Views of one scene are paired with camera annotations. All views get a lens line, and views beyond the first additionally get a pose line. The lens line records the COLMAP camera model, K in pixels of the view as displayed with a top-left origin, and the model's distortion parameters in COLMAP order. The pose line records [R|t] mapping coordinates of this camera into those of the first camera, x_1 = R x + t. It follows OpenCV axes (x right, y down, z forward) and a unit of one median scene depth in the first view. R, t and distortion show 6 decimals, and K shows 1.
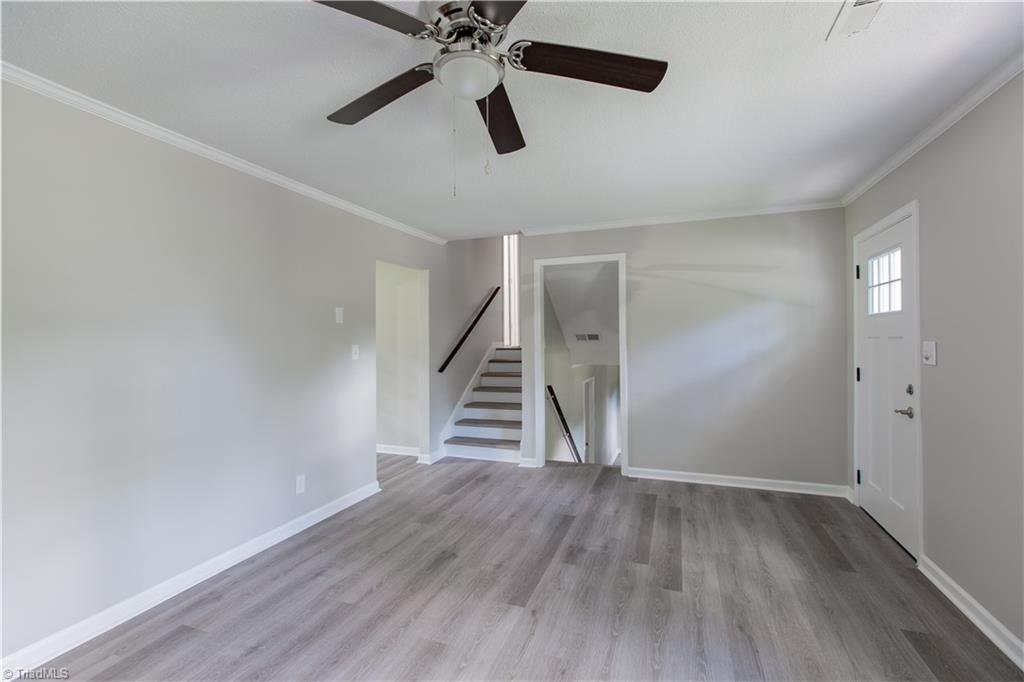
lens RADIAL K [[467.0, 0, 507.2], [0, 467.0, 345.5], [0, 0, 1]] dist [0.010664, -0.000913]
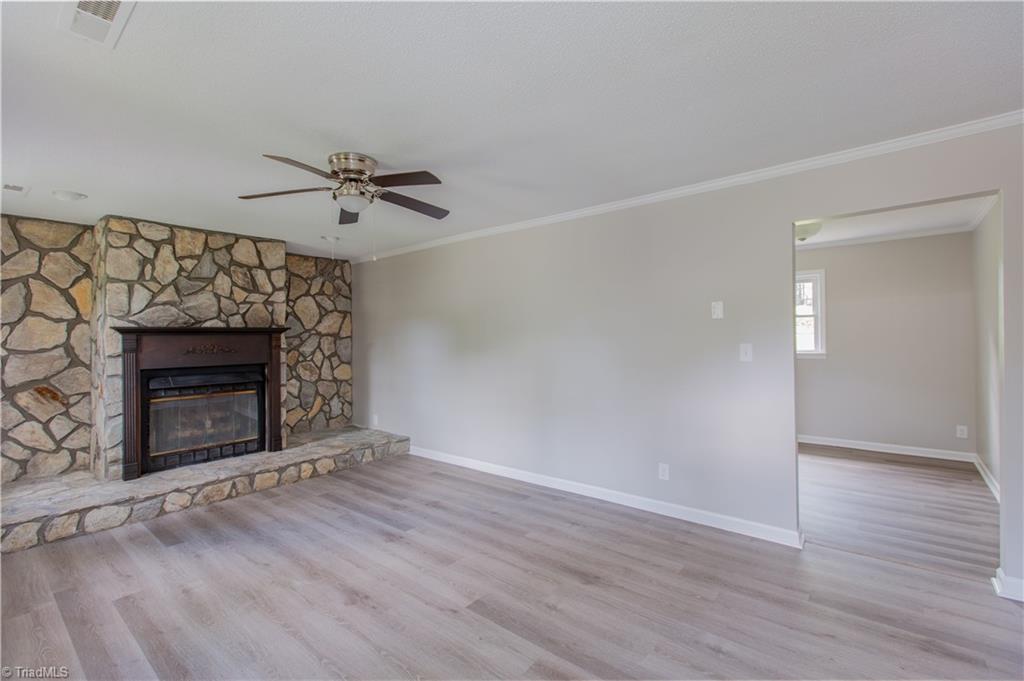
lens RADIAL K [[467.0, 0, 515.9], [0, 467.0, 335.2], [0, 0, 1]] dist [0.010664, -0.000913]
pose [[-0.338045, 0.010725, -0.941069, 0.804064], [0.003865, 0.999942, 0.010008, -0.035263], [0.941122, -0.000254, -0.338067, 1.224549]]
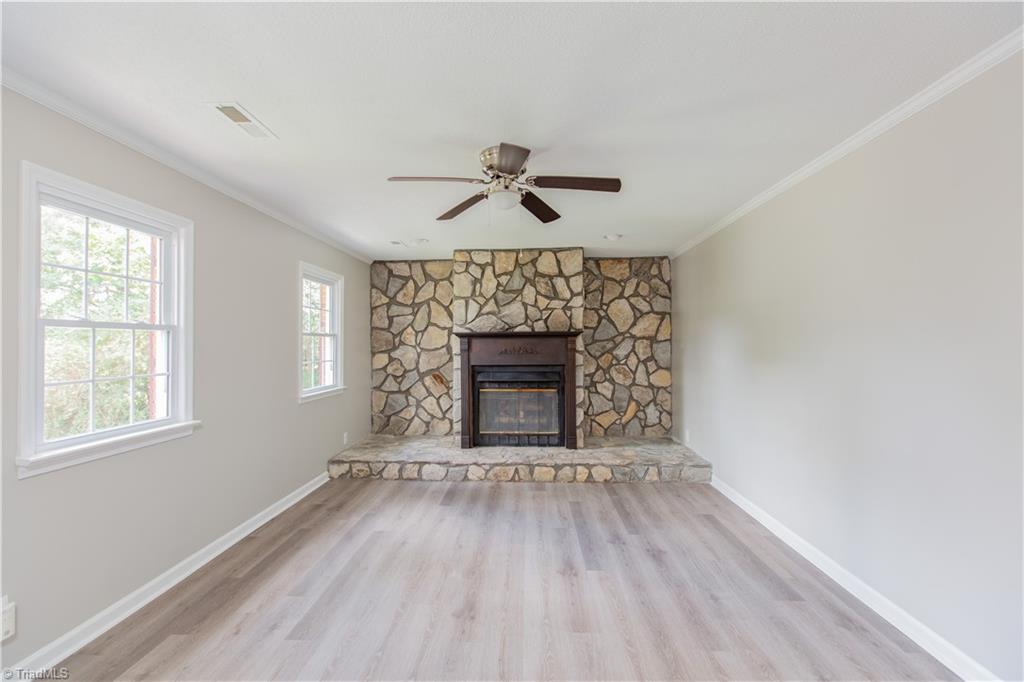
lens RADIAL K [[467.0, 0, 497.5], [0, 467.0, 341.8], [0, 0, 1]] dist [0.010664, -0.000913]
pose [[-0.961202, 0.014866, -0.275444, 0.241197], [0.012715, 0.999873, 0.009592, -0.029652], [0.275551, 0.005718, -0.961269, 1.471080]]
